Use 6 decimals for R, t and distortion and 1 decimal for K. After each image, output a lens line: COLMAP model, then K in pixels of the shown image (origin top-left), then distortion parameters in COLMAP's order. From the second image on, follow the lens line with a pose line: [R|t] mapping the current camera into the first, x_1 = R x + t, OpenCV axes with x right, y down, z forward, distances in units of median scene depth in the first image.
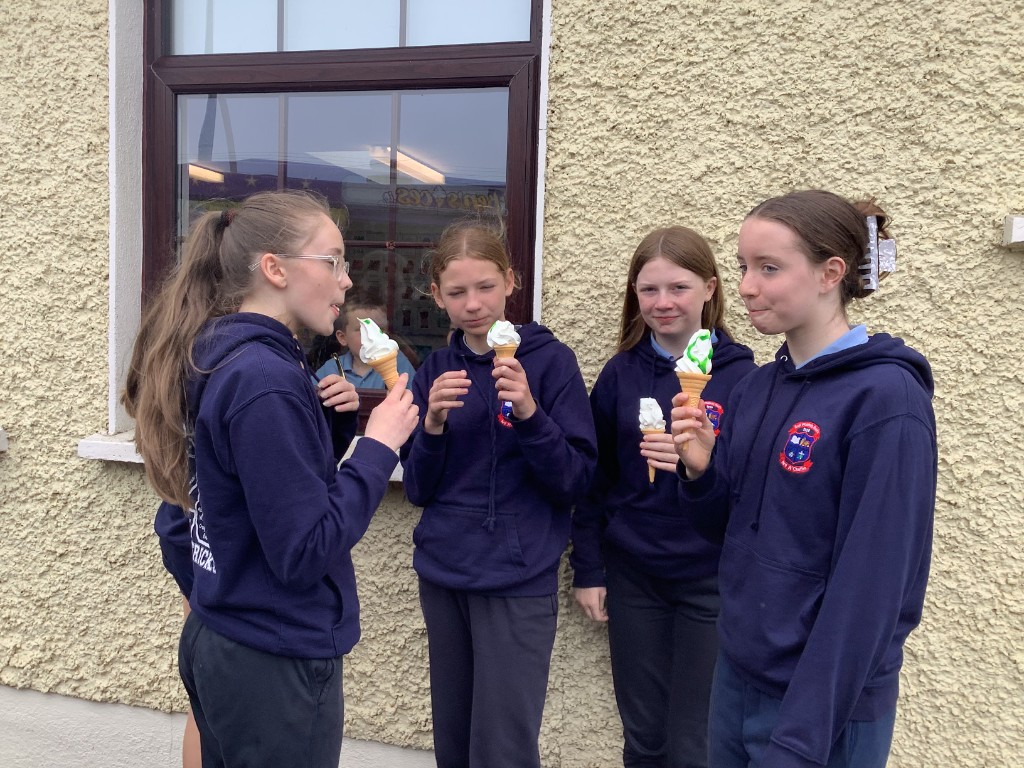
lens RADIAL K [[923.2, 0, 512.0], [0, 923.2, 384.0], [0, 0, 1]] dist [0.113307, -0.185862]
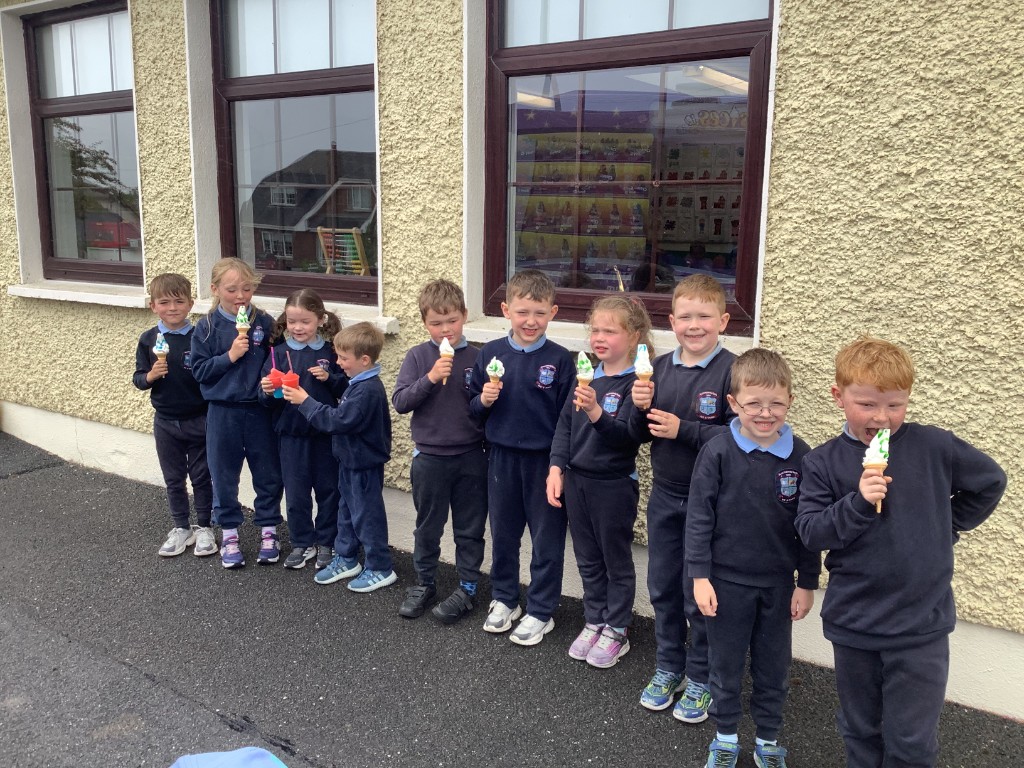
lens RADIAL K [[923.2, 0, 512.0], [0, 923.2, 384.0], [0, 0, 1]] dist [0.113307, -0.185862]
pose [[0.943178, 0.039689, -0.329910, 0.140001], [-0.007015, 0.994998, 0.099646, 0.004843], [0.332215, -0.091669, 0.938739, -0.386072]]
